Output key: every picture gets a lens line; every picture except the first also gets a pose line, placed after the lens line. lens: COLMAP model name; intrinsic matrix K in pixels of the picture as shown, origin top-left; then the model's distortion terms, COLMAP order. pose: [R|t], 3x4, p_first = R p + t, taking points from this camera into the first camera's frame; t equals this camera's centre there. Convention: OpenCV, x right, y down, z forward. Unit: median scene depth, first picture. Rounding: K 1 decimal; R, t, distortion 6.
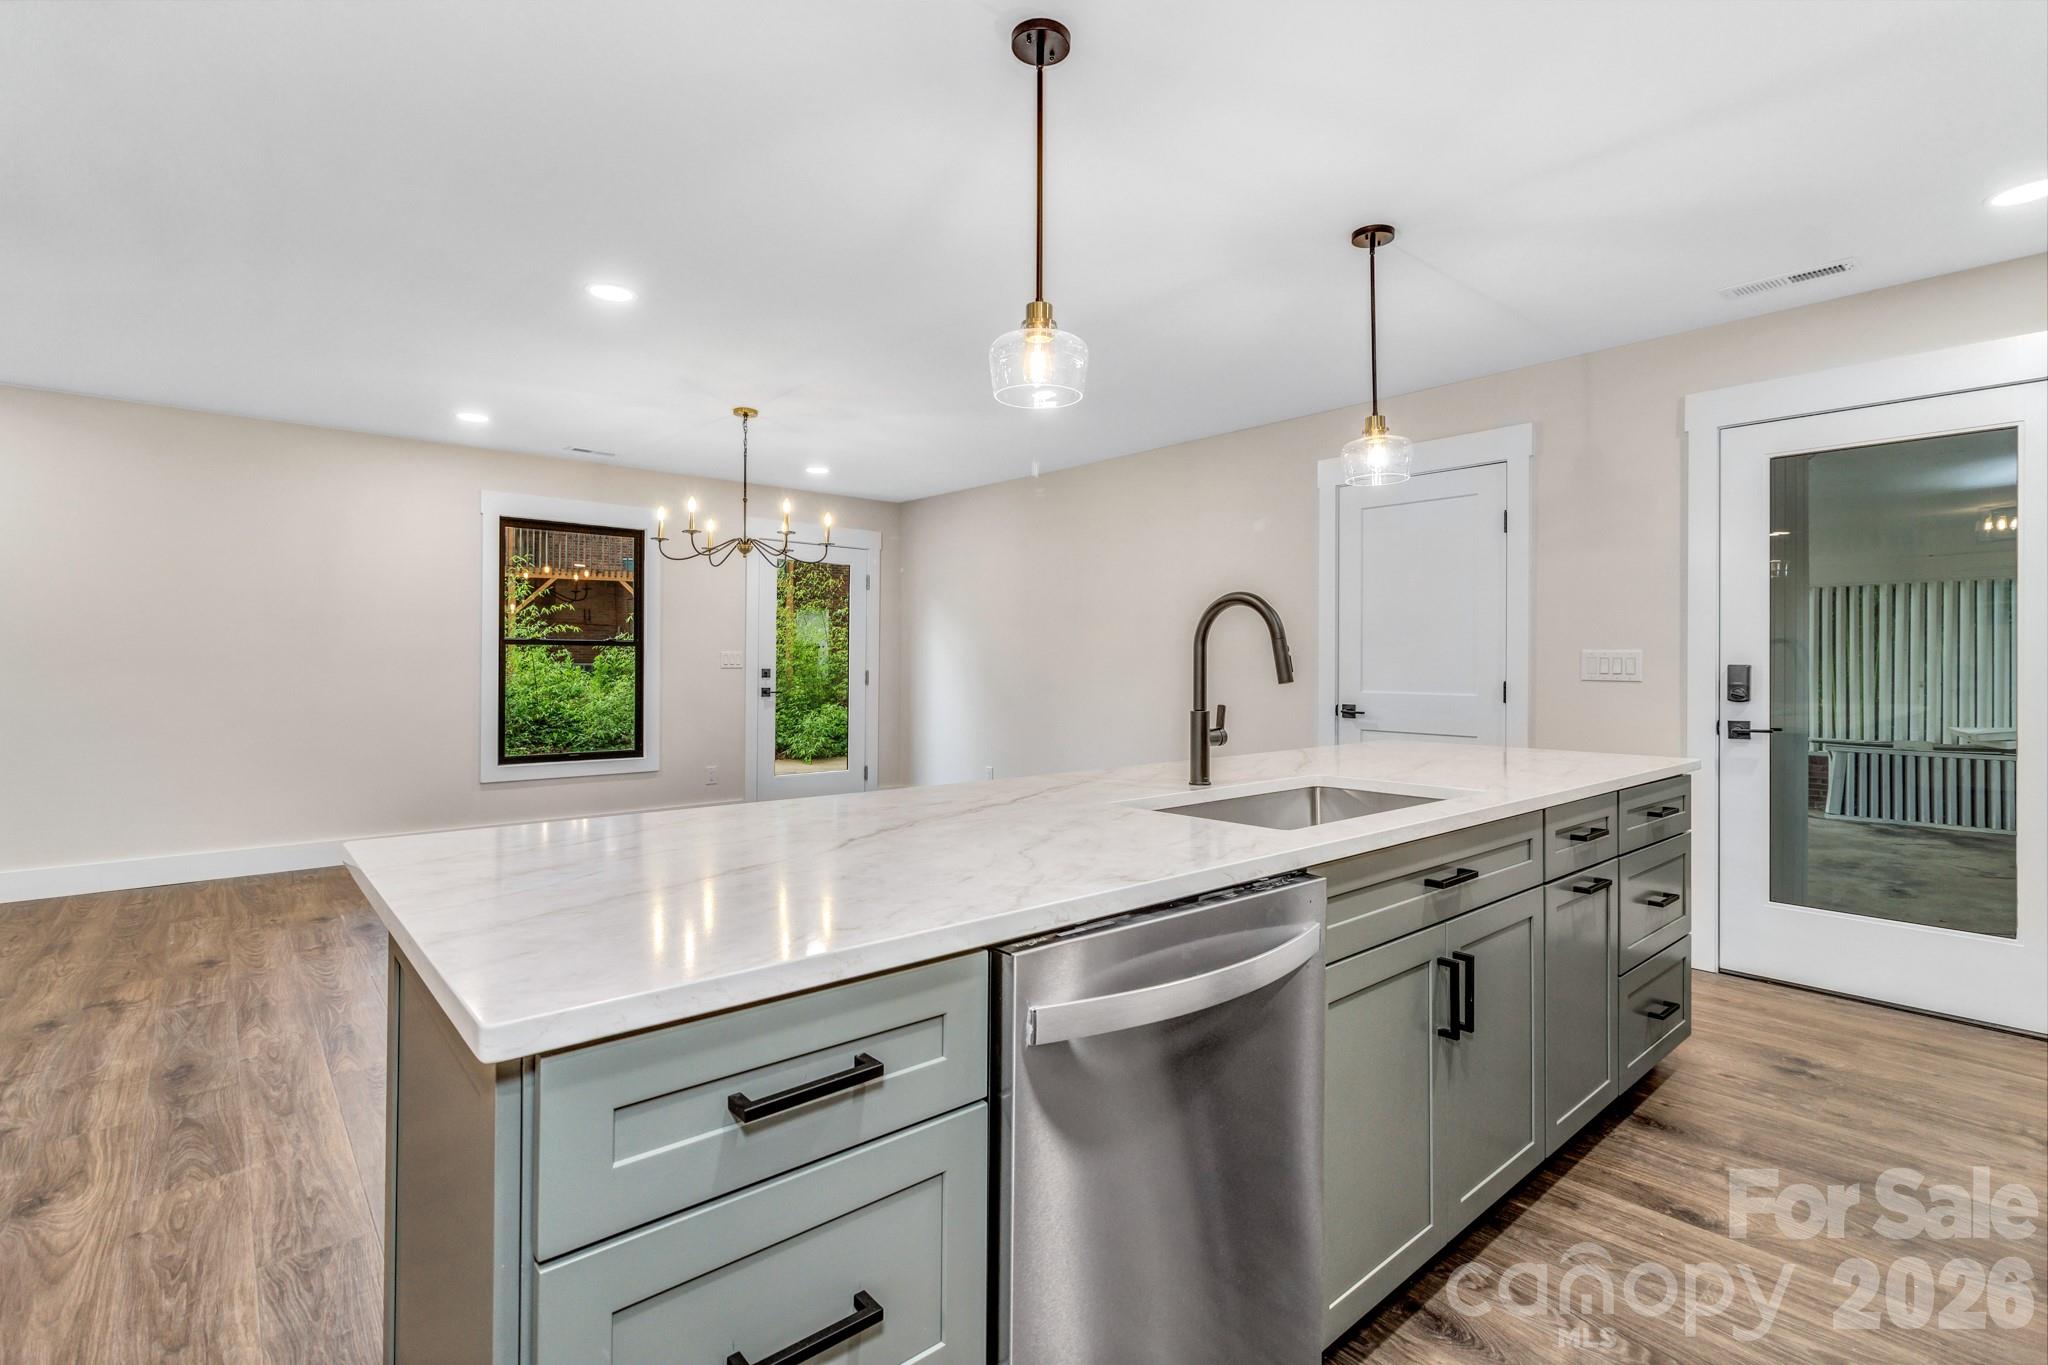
lens RADIAL K [[942.7, 0, 1028.8], [0, 942.7, 656.0], [0, 0, 1]] dist [0.001360, 0.000590]
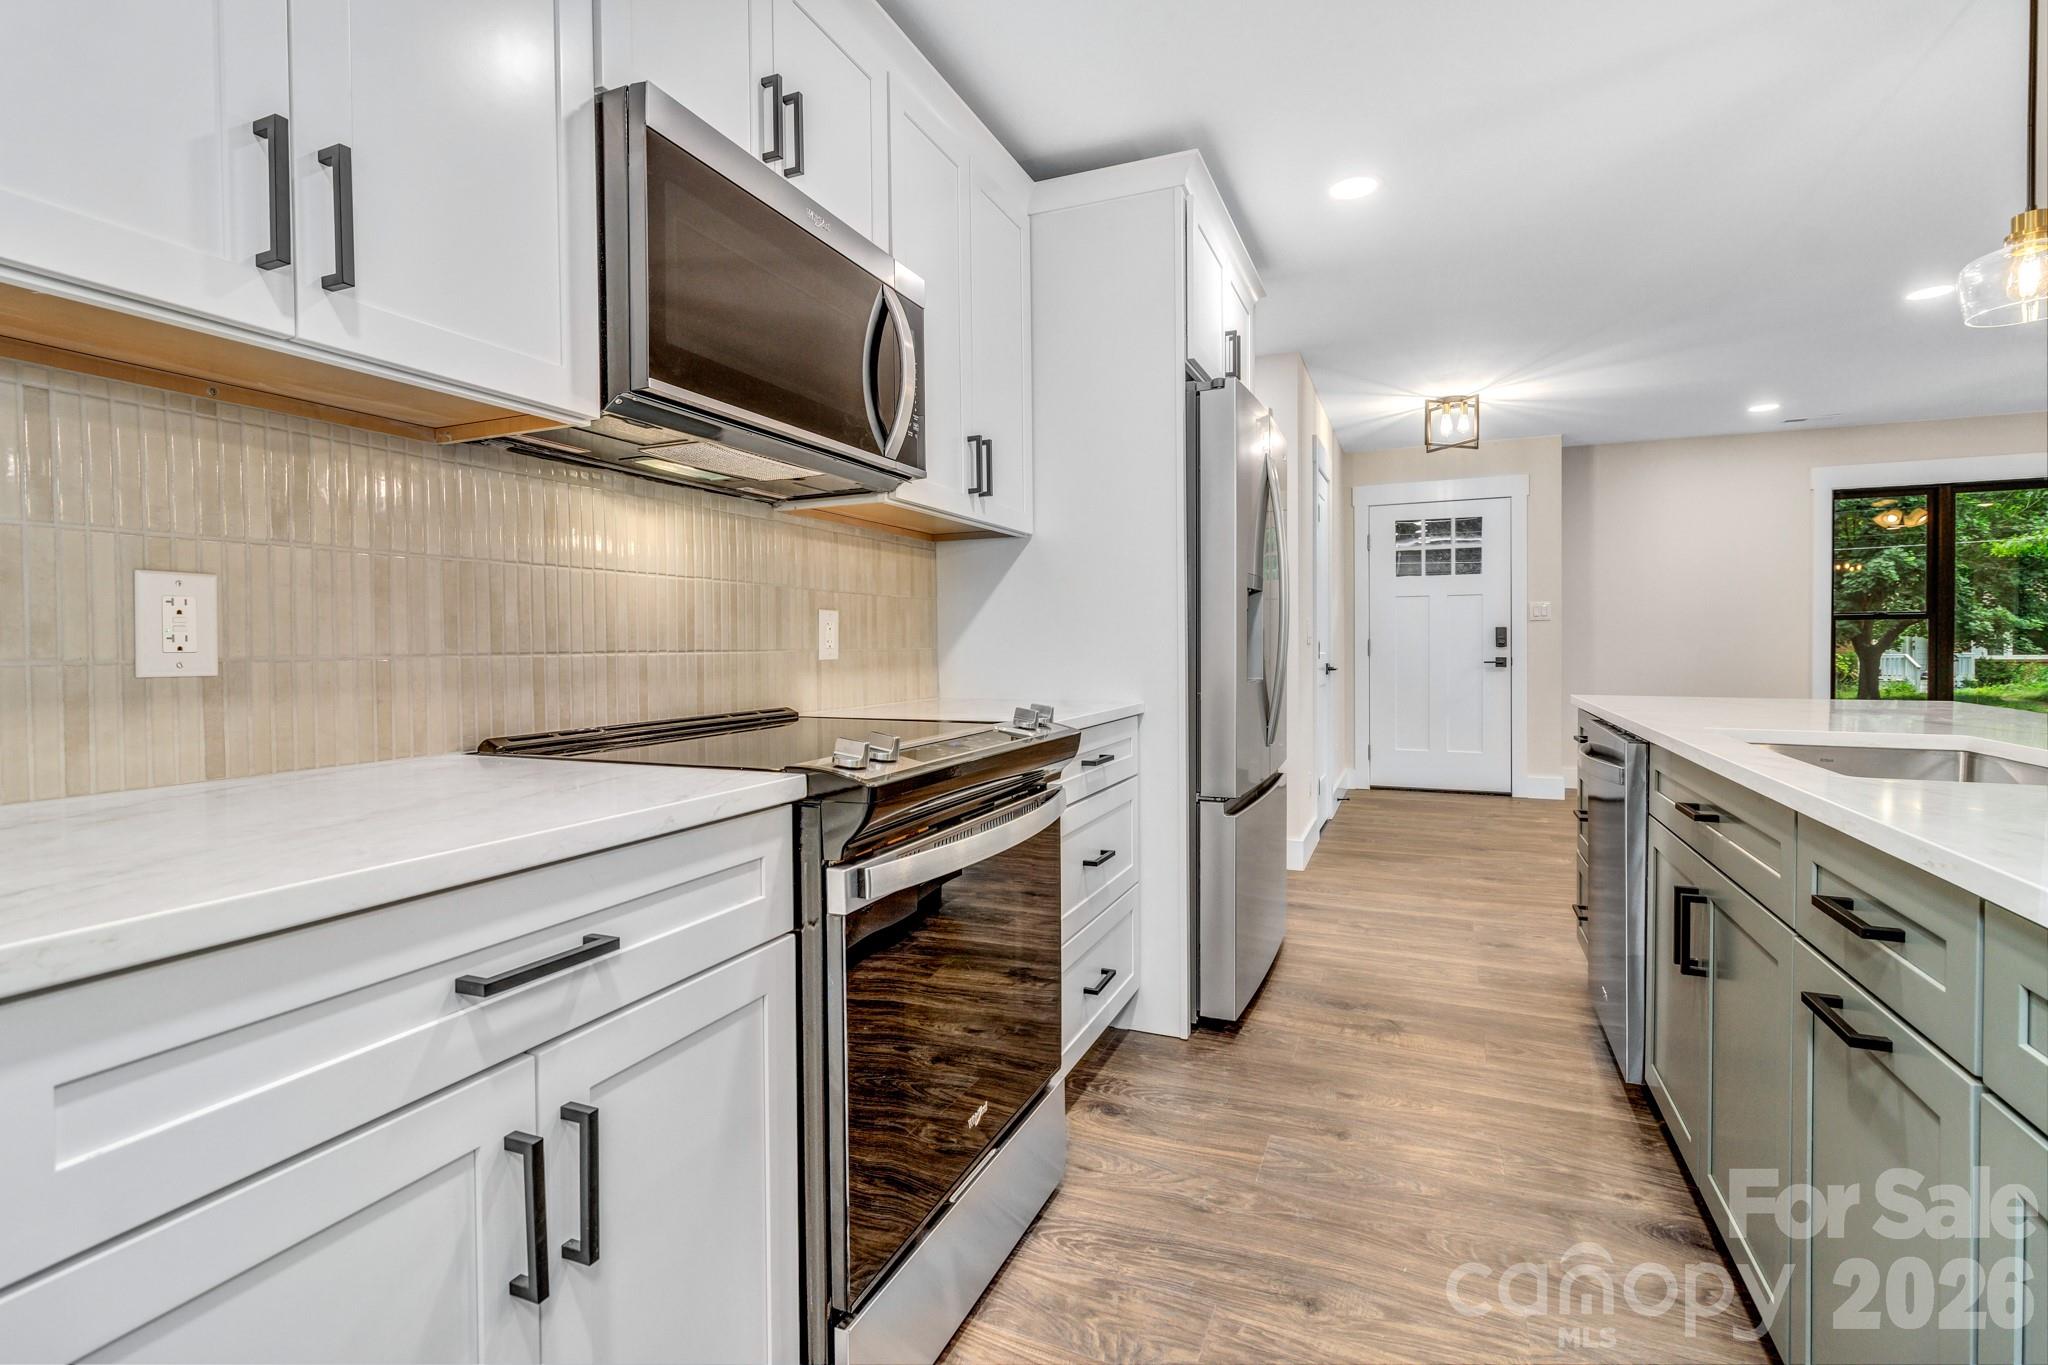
lens RADIAL K [[942.7, 0, 1028.8], [0, 942.7, 656.0], [0, 0, 1]] dist [0.001360, 0.000590]
pose [[-0.900311, 0.007730, -0.435178, 0.835630], [0.004890, 0.999959, 0.007644, 0.036123], [0.435219, 0.004754, -0.900312, 0.886521]]
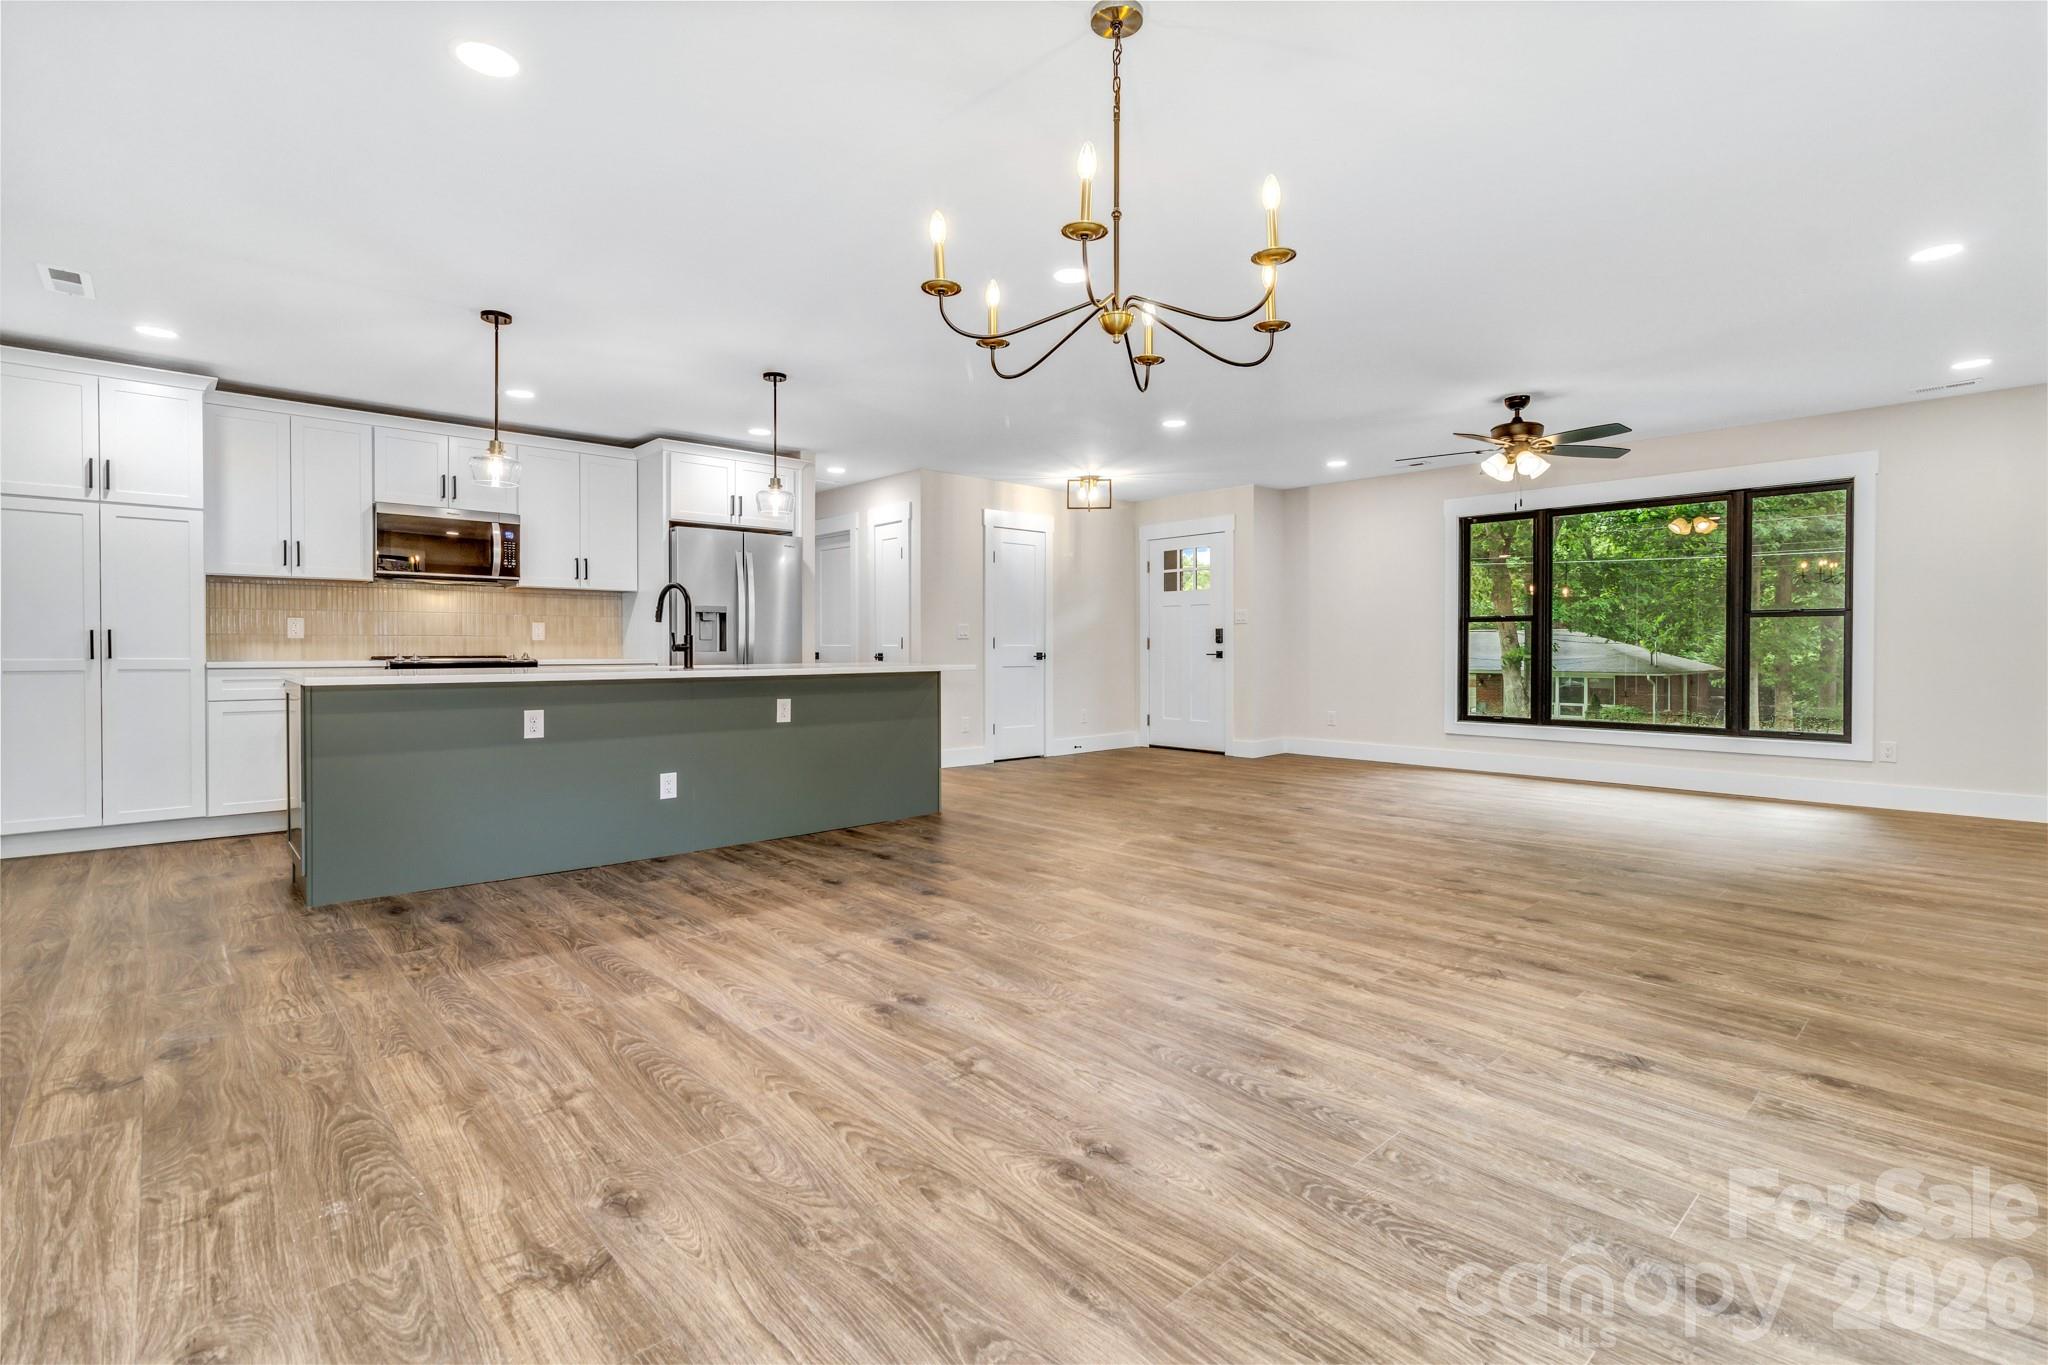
lens RADIAL K [[949.5, 0, 1025.7], [0, 949.5, 652.7], [0, 0, 1]] dist [0.009268, 0.000292]
pose [[-0.999836, -0.004118, -0.017654, -0.405814], [-0.004126, 0.999991, 0.000429, 0.066876], [0.017652, 0.000502, -0.999844, 2.284587]]
